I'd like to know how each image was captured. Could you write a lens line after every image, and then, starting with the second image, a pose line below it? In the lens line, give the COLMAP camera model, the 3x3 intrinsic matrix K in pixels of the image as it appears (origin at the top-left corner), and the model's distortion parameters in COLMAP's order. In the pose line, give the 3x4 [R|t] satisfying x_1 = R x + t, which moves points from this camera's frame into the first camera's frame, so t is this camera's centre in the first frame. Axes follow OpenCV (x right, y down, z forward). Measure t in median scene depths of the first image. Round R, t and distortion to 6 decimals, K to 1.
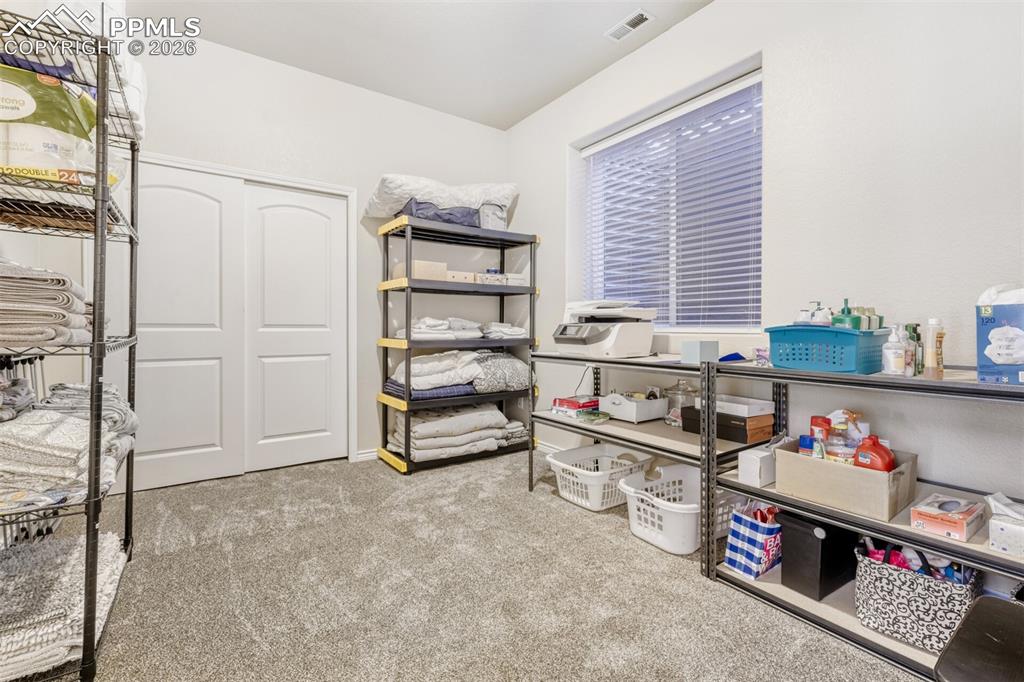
lens RADIAL K [[449.1, 0, 512.0], [0, 449.1, 341.0], [0, 0, 1]] dist [-0.001333, -0.000208]
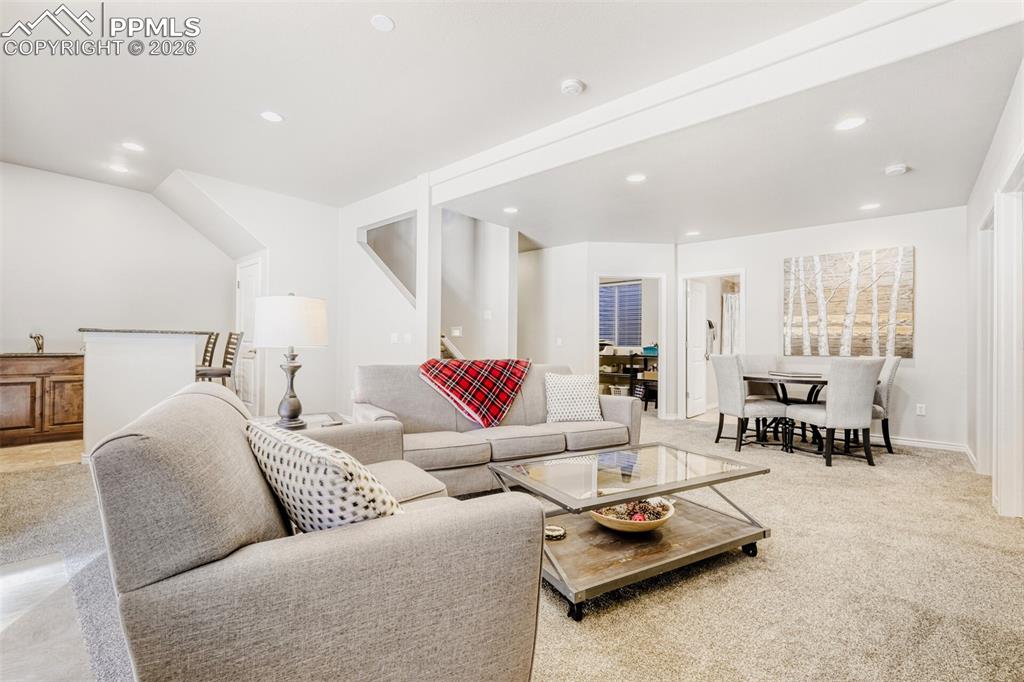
lens RADIAL K [[449.1, 0, 512.0], [0, 449.1, 341.0], [0, 0, 1]] dist [-0.001333, -0.000208]
pose [[0.973321, 0.009589, 0.229245, -1.636624], [-0.002229, 0.999474, -0.032342, 0.052736], [-0.229435, 0.030968, 0.972831, -2.894989]]
